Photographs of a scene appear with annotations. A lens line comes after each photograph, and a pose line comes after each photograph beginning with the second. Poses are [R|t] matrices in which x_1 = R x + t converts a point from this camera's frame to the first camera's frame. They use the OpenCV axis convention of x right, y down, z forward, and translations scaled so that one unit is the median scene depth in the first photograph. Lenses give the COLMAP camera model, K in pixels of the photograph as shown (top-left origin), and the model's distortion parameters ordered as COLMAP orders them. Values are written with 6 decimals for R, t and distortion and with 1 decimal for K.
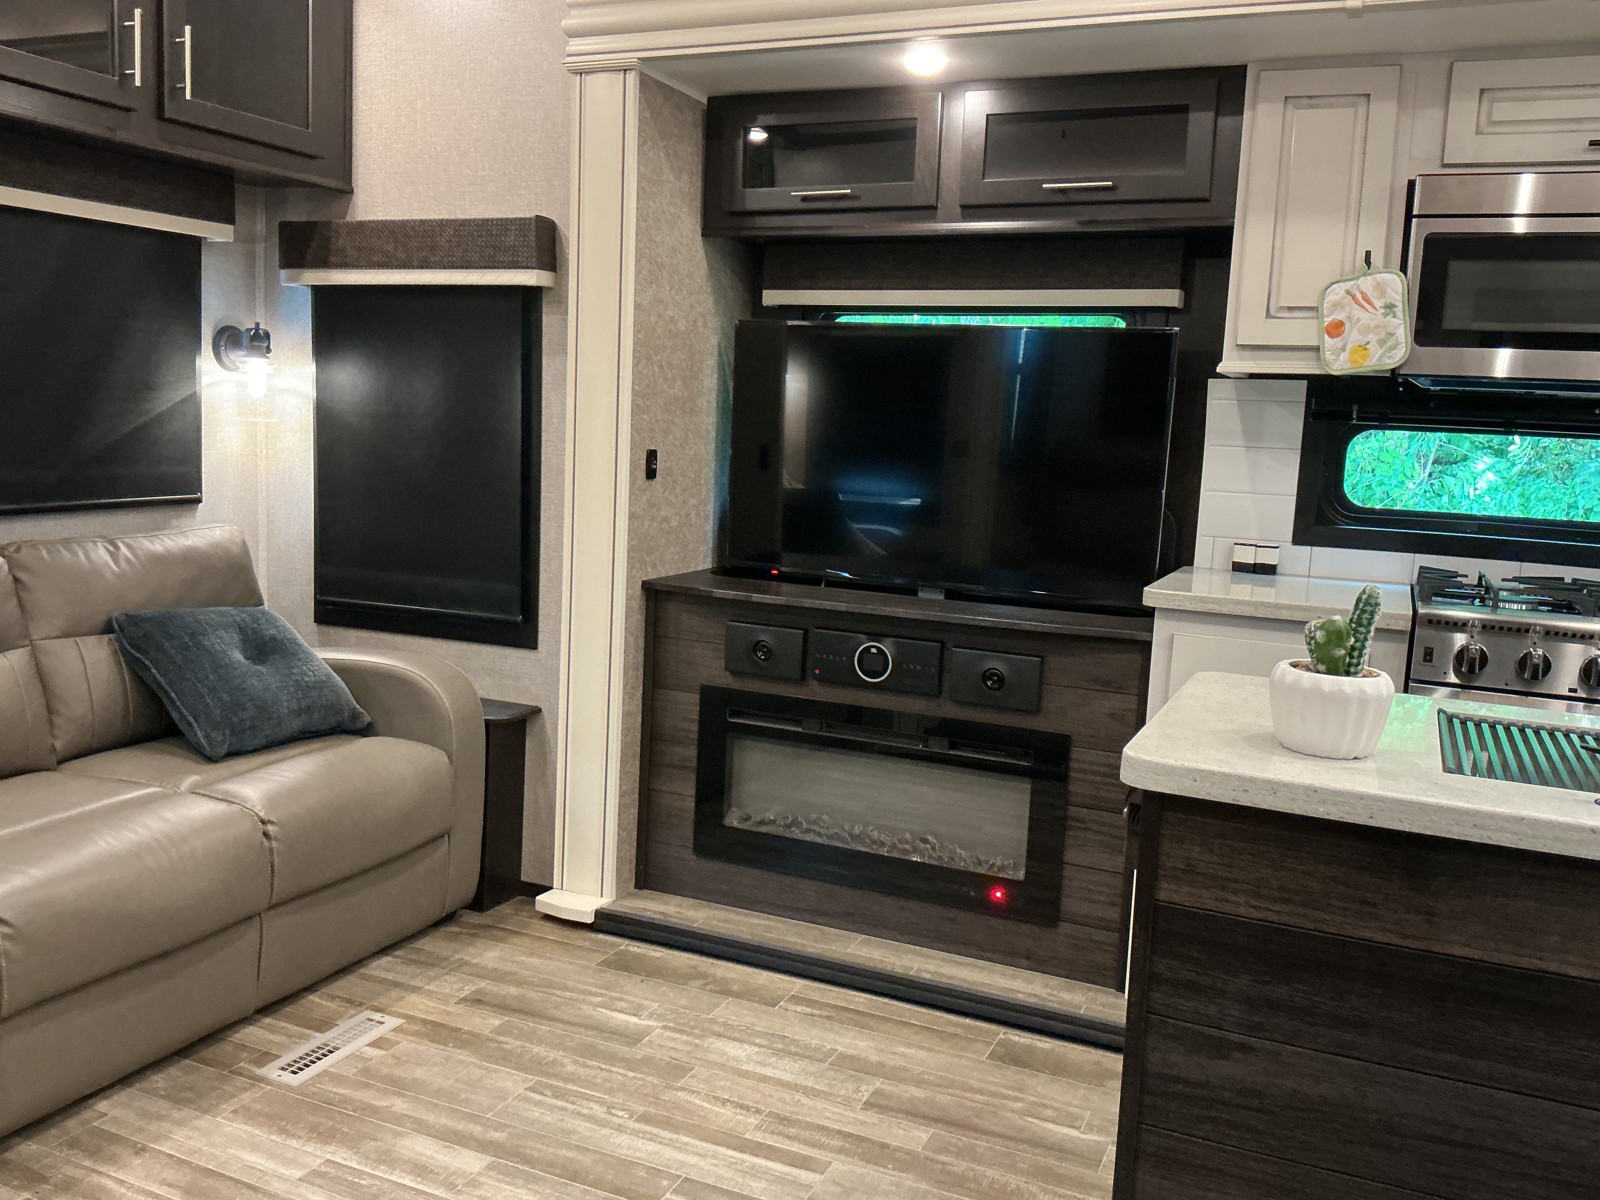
lens RADIAL K [[1340.9, 0, 799.6], [0, 1340.9, 604.3], [0, 0, 1]] dist [0.104243, -0.200096]
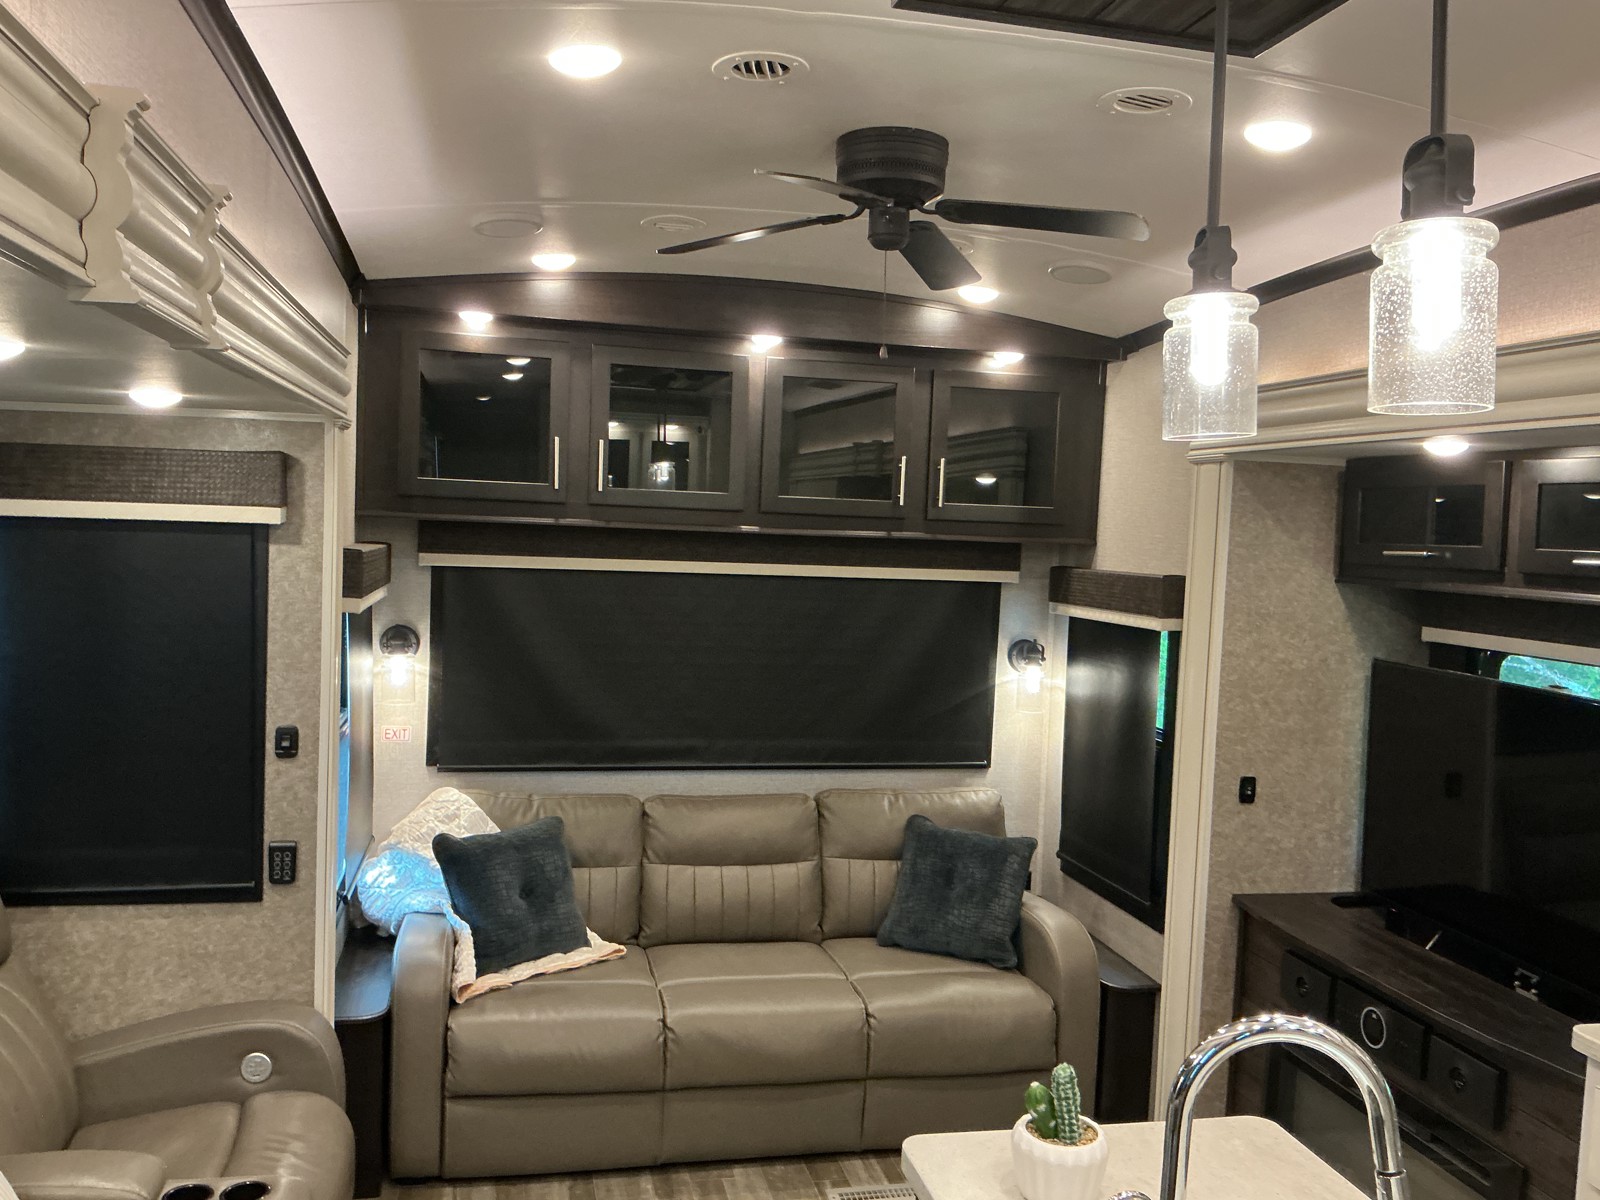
lens RADIAL K [[1340.9, 0, 802.6], [0, 1340.9, 596.2], [0, 0, 1]] dist [0.104243, -0.200096]
pose [[0.590922, 0.026018, -0.806309, 0.580546], [-0.125930, 0.990202, -0.060339, -0.151825], [0.796839, 0.137194, 0.588409, 0.029068]]
